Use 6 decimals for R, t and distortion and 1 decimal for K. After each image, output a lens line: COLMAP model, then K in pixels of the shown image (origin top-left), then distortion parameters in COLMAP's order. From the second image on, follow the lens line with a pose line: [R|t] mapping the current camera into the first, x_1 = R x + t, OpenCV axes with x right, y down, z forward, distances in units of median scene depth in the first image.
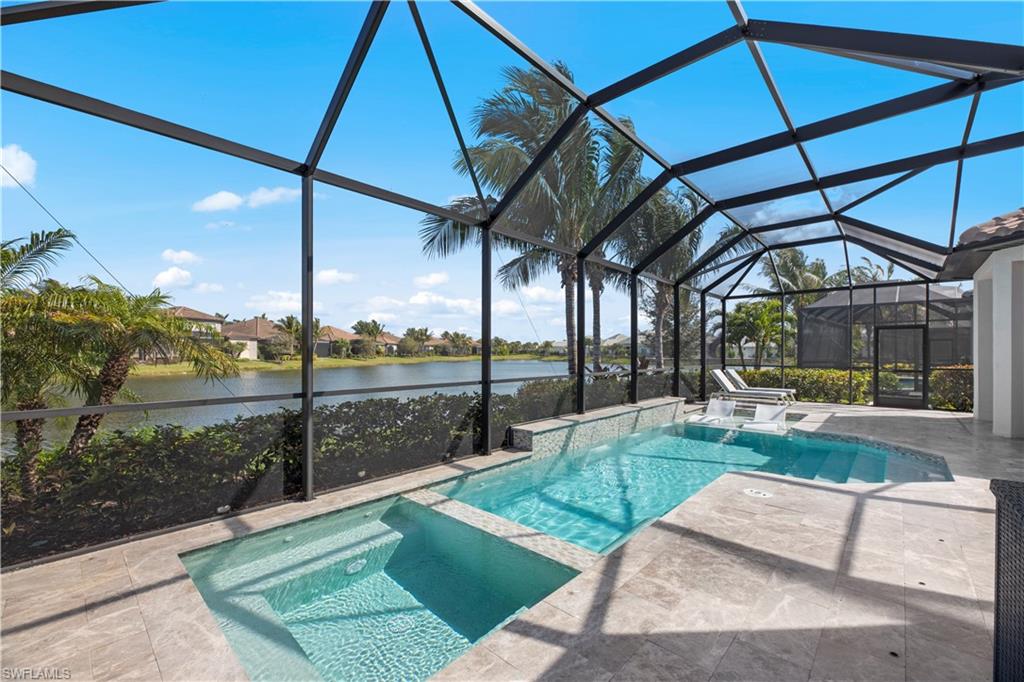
lens RADIAL K [[408.4, 0, 525.8], [0, 408.4, 351.3], [0, 0, 1]] dist [0.002566, -0.000920]
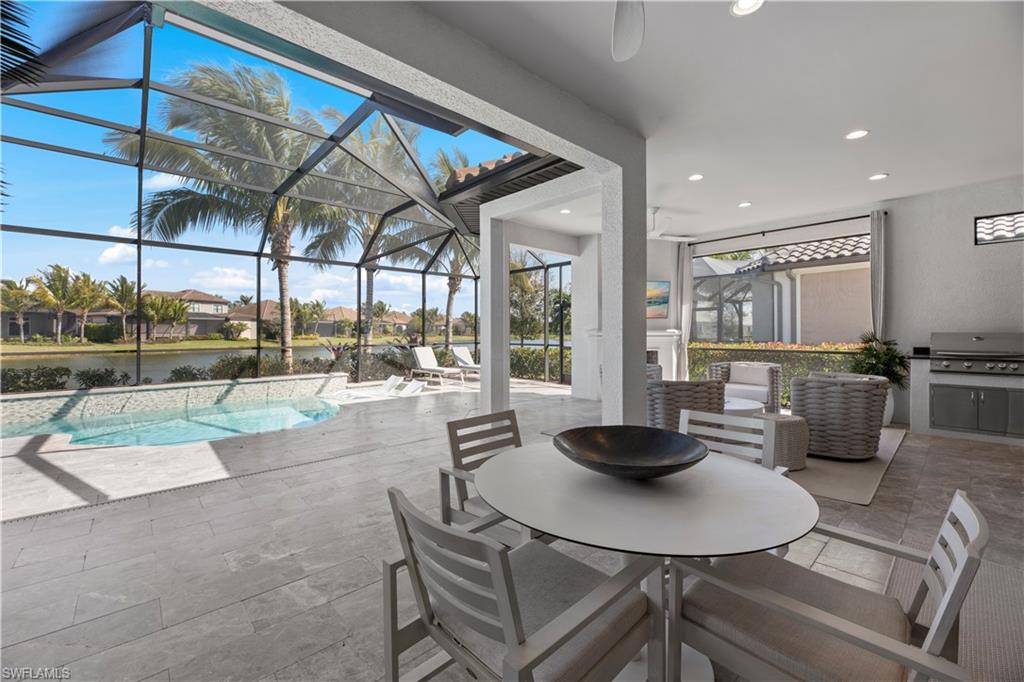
lens RADIAL K [[408.4, 0, 508.9], [0, 408.4, 327.0], [0, 0, 1]] dist [0.002566, -0.000920]
pose [[0.995695, -0.003413, -0.092624, 1.426986], [0.002609, 0.999958, -0.008790, 0.006798], [0.092650, 0.008511, 0.995662, -0.012449]]
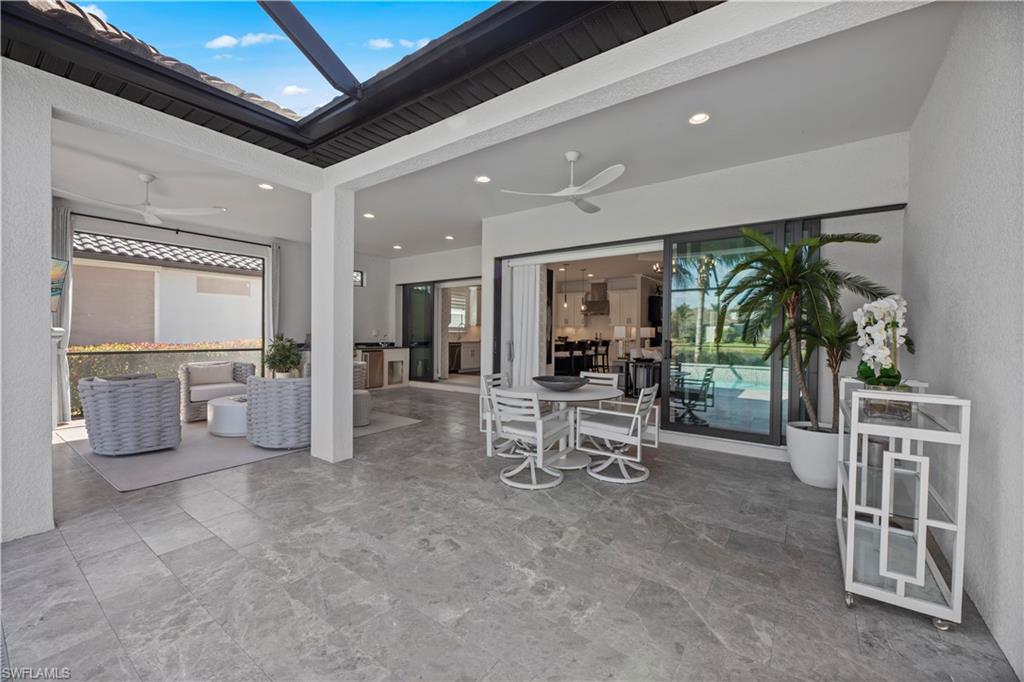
lens RADIAL K [[408.4, 0, 508.1], [0, 408.4, 341.4], [0, 0, 1]] dist [0.002566, -0.000920]
pose [[-0.097190, -0.016450, 0.995130, 0.812828], [-0.012071, 0.999809, 0.015348, 0.008419], [-0.995193, -0.010520, -0.097370, 0.412903]]
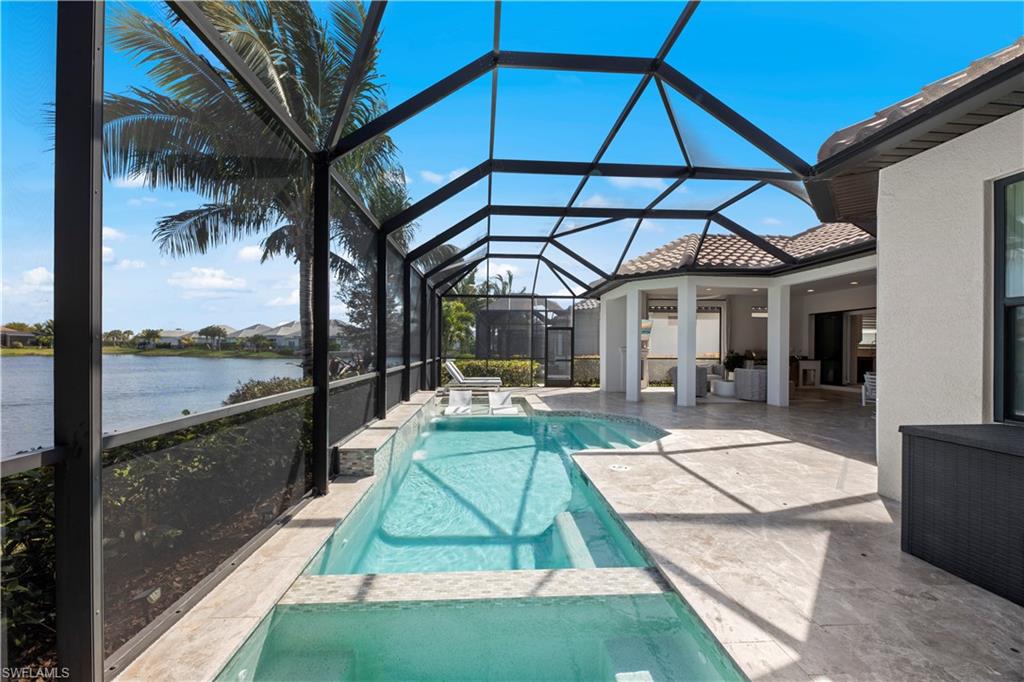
lens RADIAL K [[408.4, 0, 510.0], [0, 408.4, 345.0], [0, 0, 1]] dist [0.002566, -0.000920]
pose [[0.711199, 0.008078, 0.702944, -0.302334], [-0.008733, 0.999958, -0.002656, 0.002716], [-0.702937, -0.004250, 0.711240, 0.251419]]
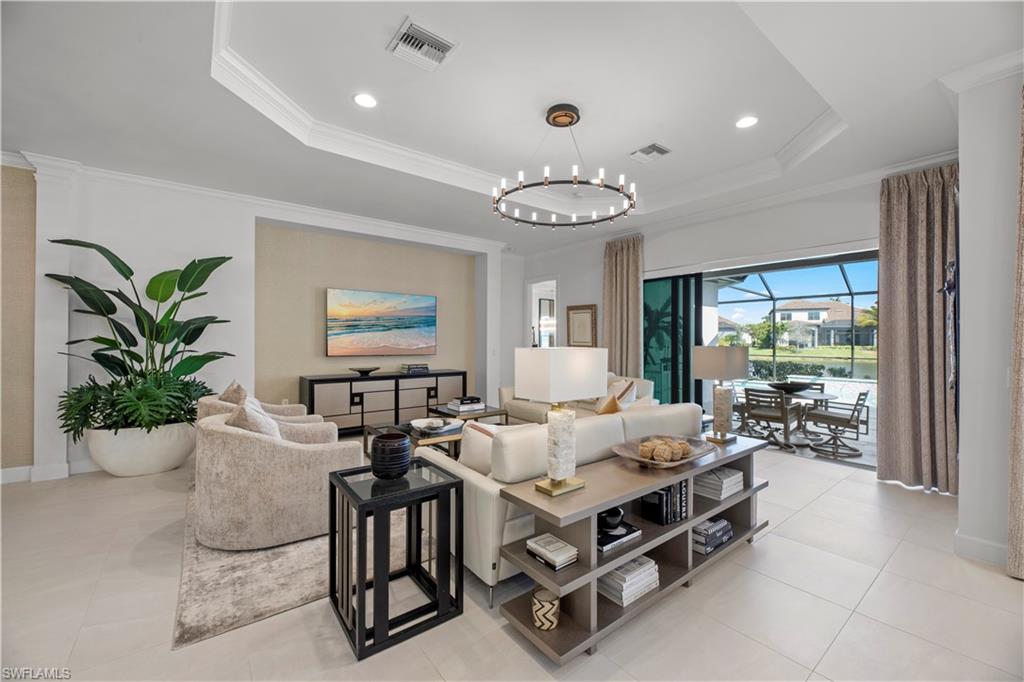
lens RADIAL K [[408.4, 0, 511.9], [0, 408.4, 338.5], [0, 0, 1]] dist [0.002566, -0.000920]
pose [[-0.172876, -0.002575, -0.984940, 2.587961], [-0.002306, 0.999995, -0.002210, -0.027485], [0.984941, 0.001889, -0.172881, -0.243648]]
